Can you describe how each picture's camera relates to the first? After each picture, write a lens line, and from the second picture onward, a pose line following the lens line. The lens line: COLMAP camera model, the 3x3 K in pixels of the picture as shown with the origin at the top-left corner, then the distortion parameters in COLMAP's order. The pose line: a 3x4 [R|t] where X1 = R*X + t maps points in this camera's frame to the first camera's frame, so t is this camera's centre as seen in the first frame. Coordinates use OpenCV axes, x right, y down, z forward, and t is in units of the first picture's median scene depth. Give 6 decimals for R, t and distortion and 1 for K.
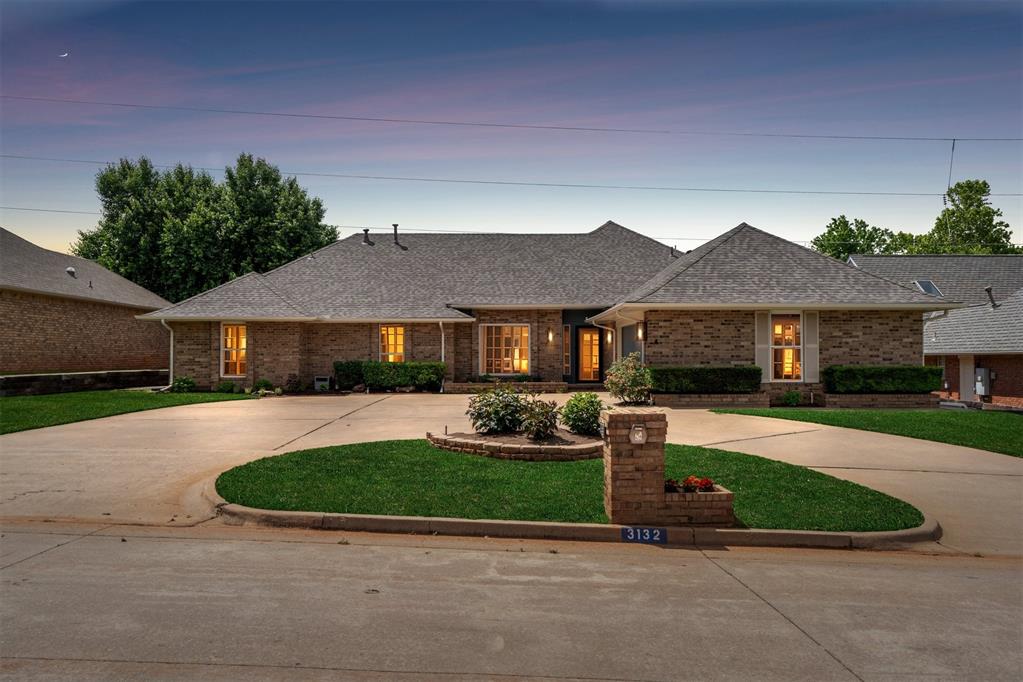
lens RADIAL K [[825.9, 0, 510.9], [0, 825.9, 345.1], [0, 0, 1]] dist [0.004696, 0.000491]
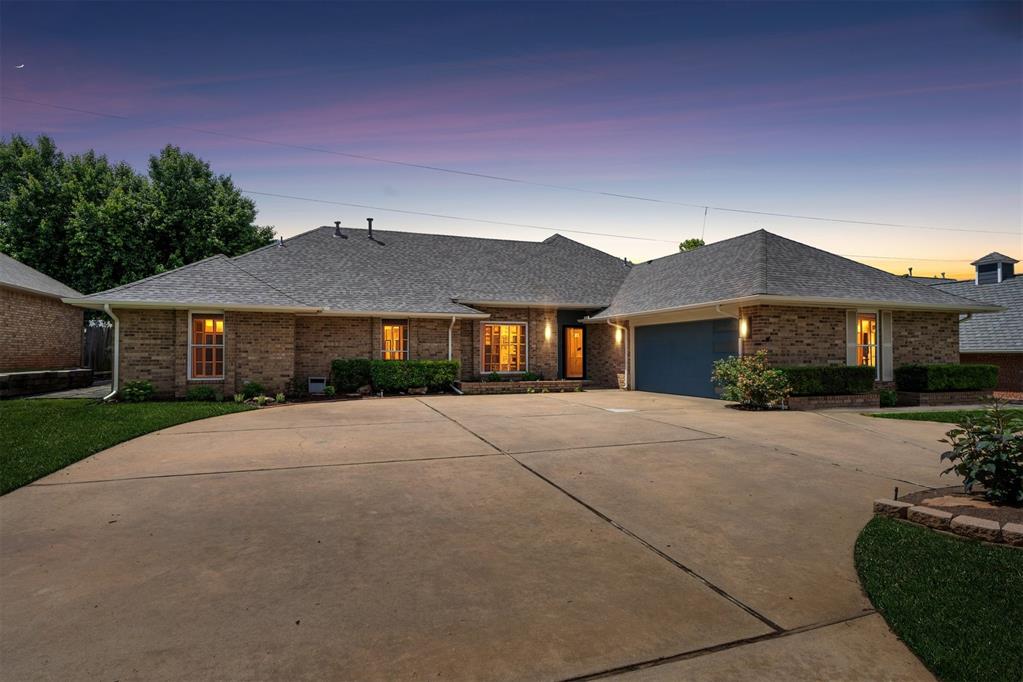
lens RADIAL K [[549.4, 0, 512.2], [0, 549.4, 336.6], [0, 0, 1]] dist [0.003096, 0.000446]
pose [[0.946268, 0.011957, 0.323161, -0.218567], [-0.006322, 0.999809, -0.018482, 0.004661], [-0.323320, 0.015446, 0.946163, 0.381893]]
